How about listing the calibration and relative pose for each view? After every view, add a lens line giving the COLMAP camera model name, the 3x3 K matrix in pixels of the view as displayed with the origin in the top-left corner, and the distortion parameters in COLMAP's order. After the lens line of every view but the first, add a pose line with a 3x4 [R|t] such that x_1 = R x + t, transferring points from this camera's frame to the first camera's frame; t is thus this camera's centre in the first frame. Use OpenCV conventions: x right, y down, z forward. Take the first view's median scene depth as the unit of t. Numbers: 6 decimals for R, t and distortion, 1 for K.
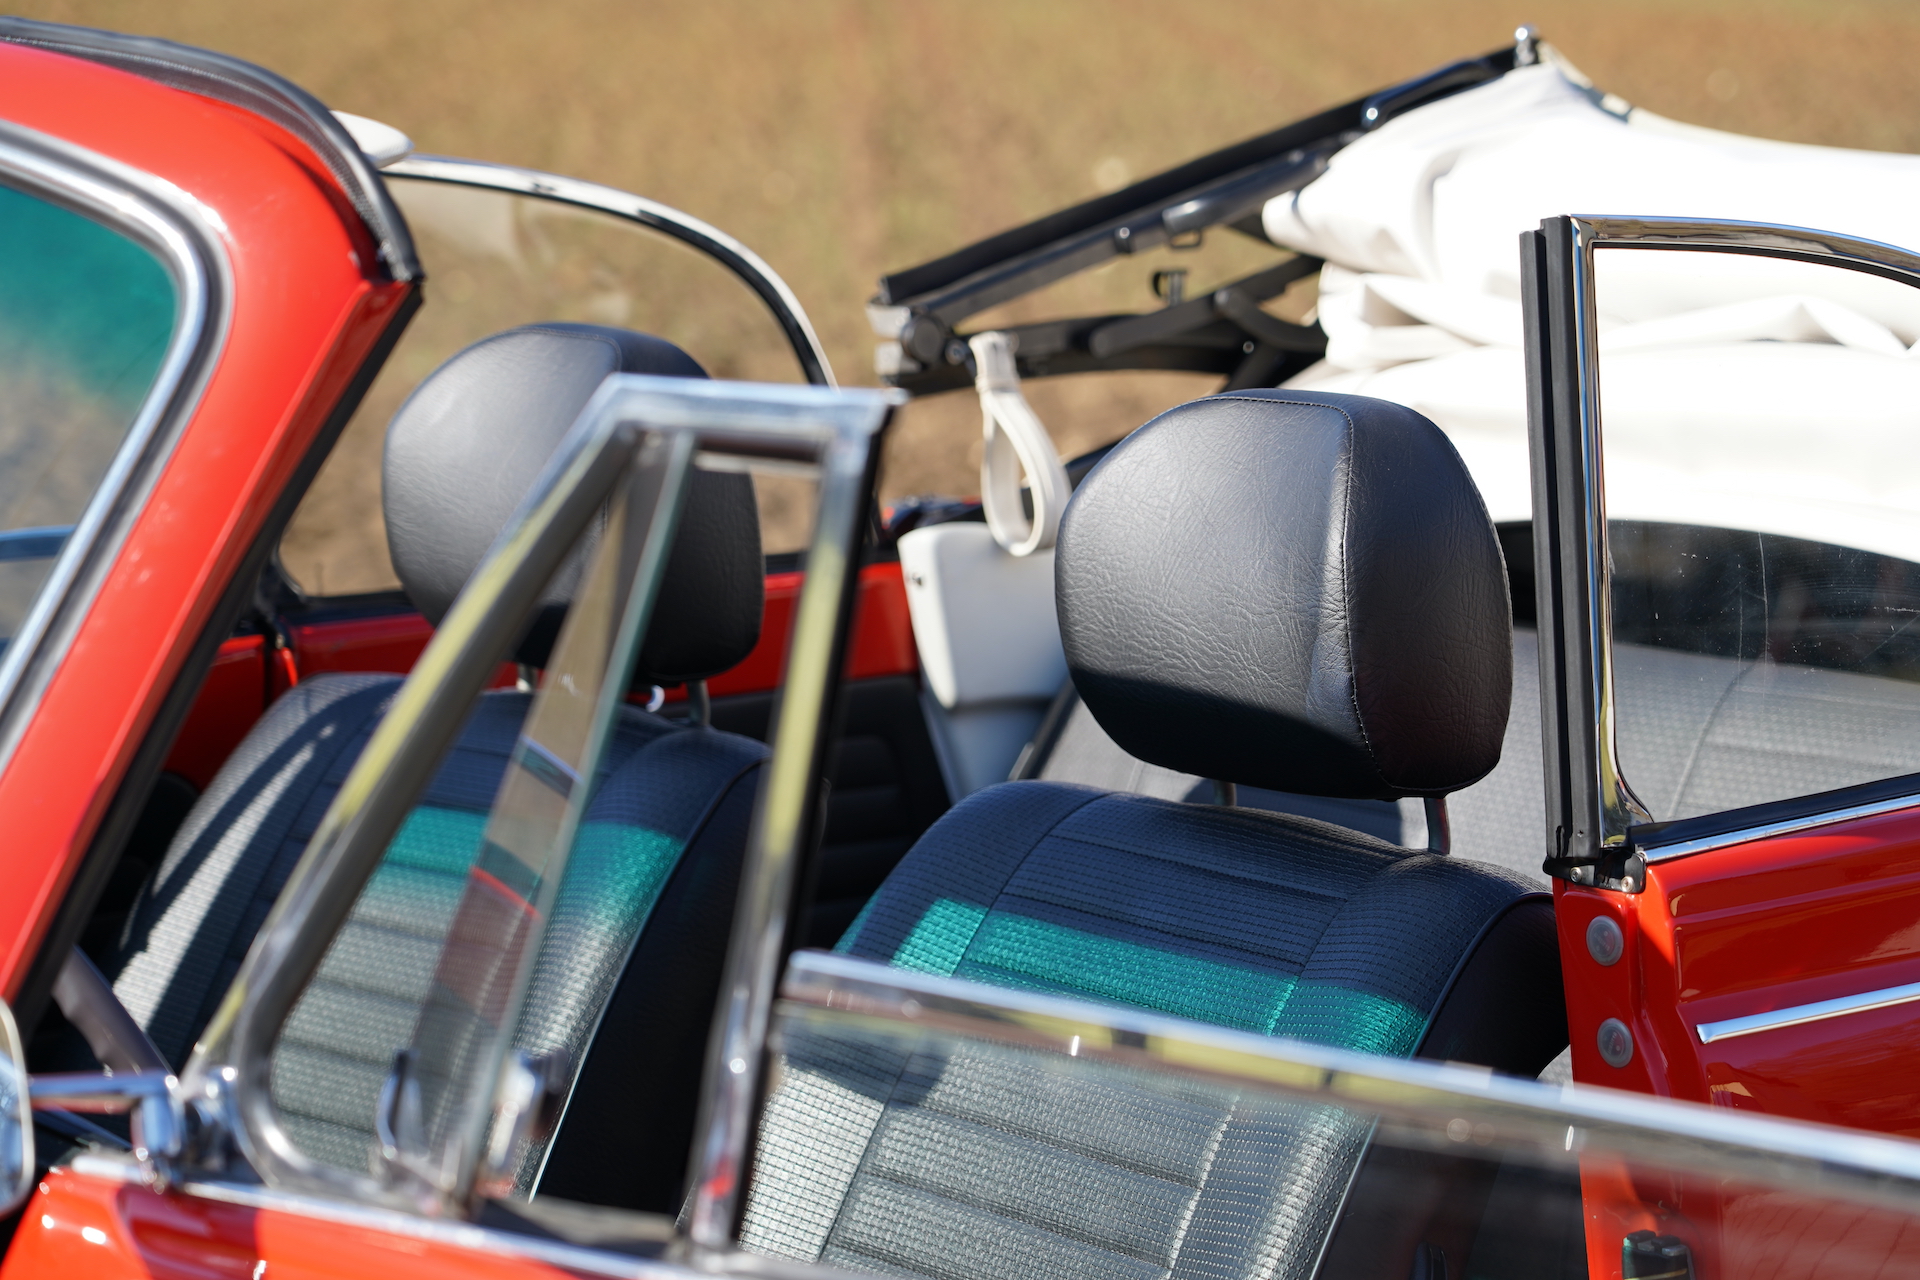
lens RADIAL K [[5867.8, 0, 960.0], [0, 5867.8, 640.0], [0, 0, 1]] dist [-0.025956, 1.056437]
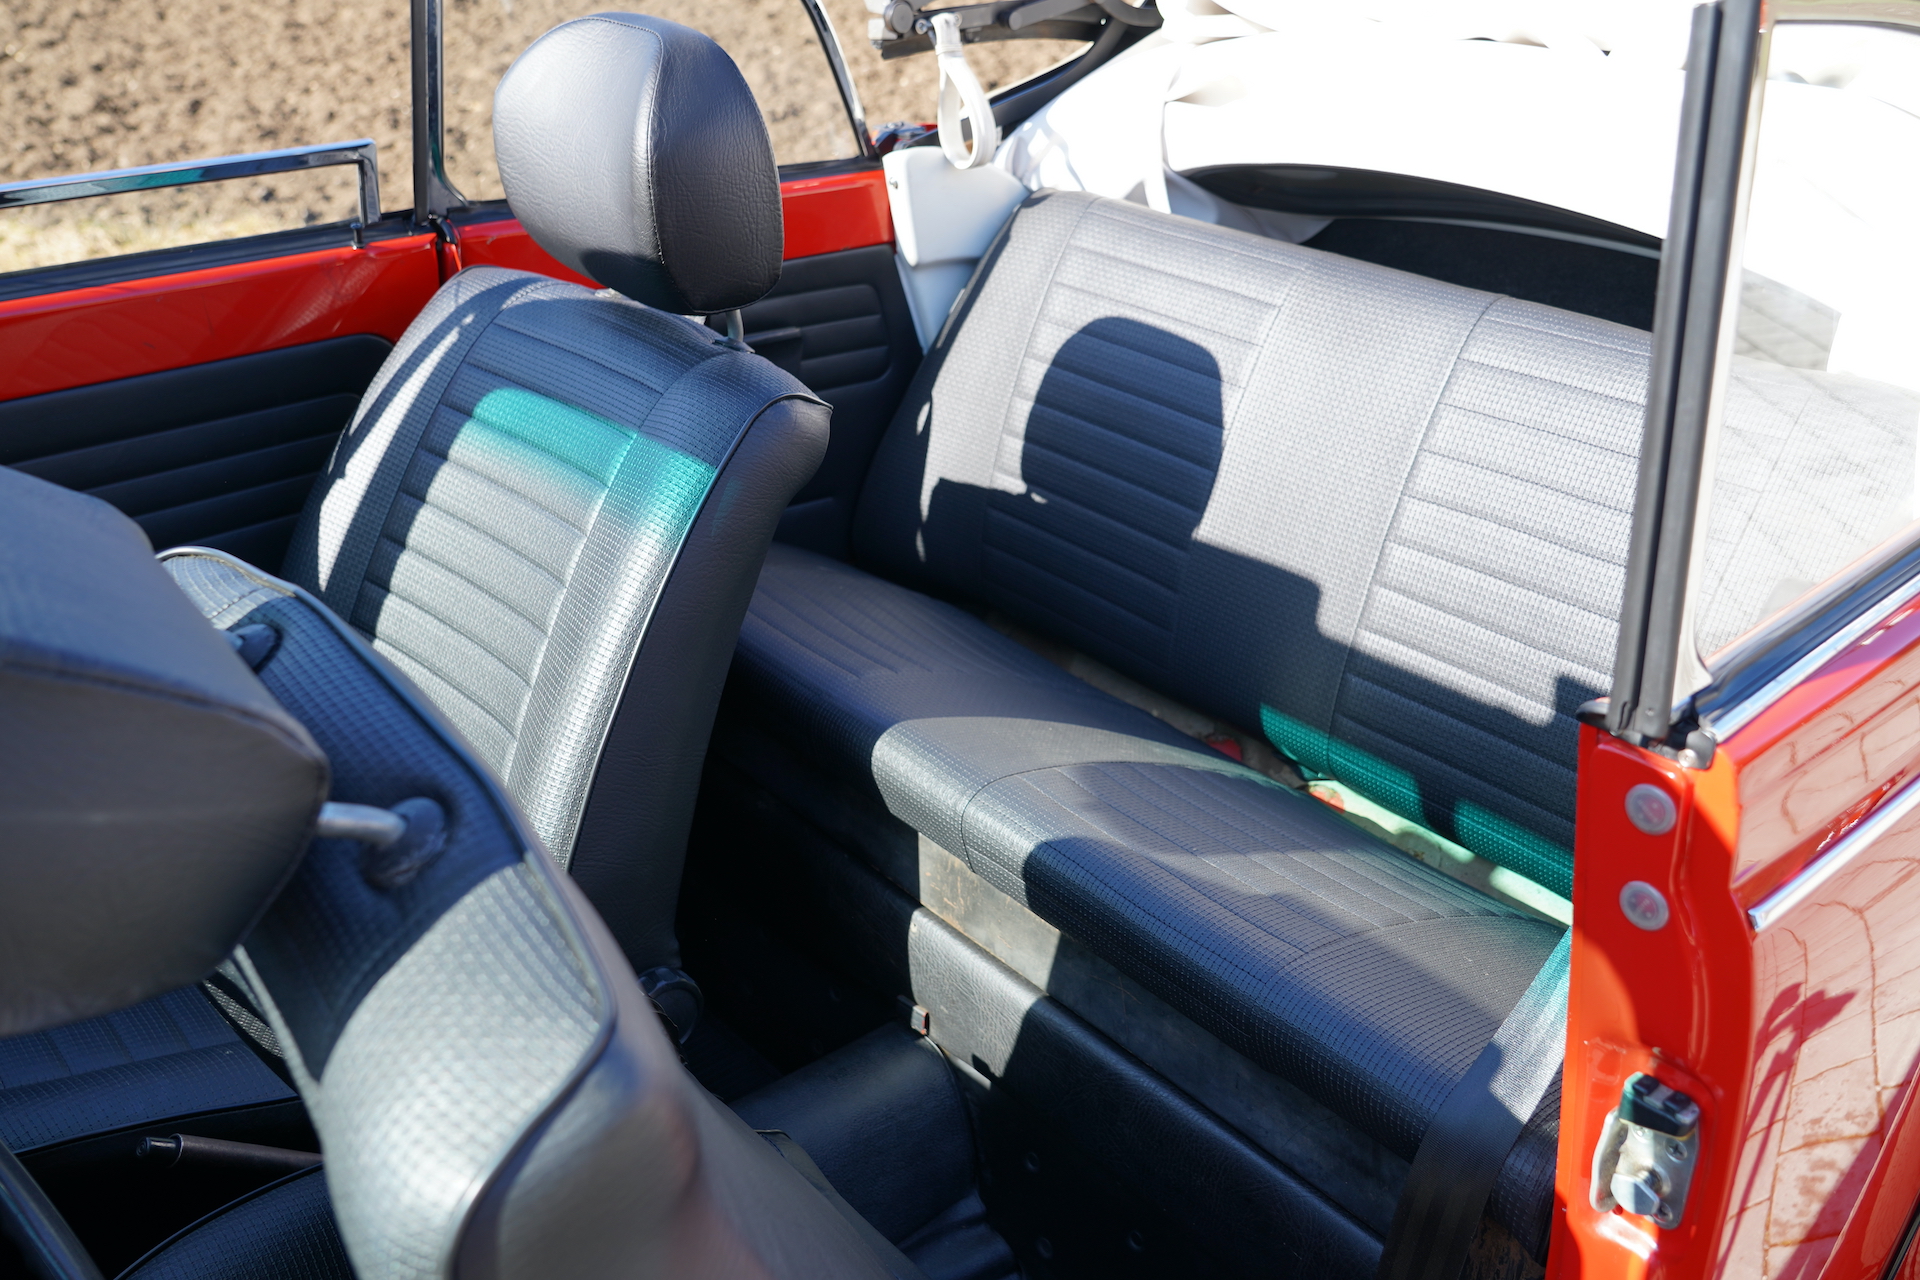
lens RADIAL K [[1775.0, 0, 985.0], [0, 1775.0, 647.0], [0, 0, 1]] dist [0.039163, -0.009302]
pose [[0.998232, 0.010640, 0.058471, -0.009395], [-0.028491, 0.949094, 0.313703, -0.041692], [-0.052157, -0.314814, 0.947719, 0.514788]]
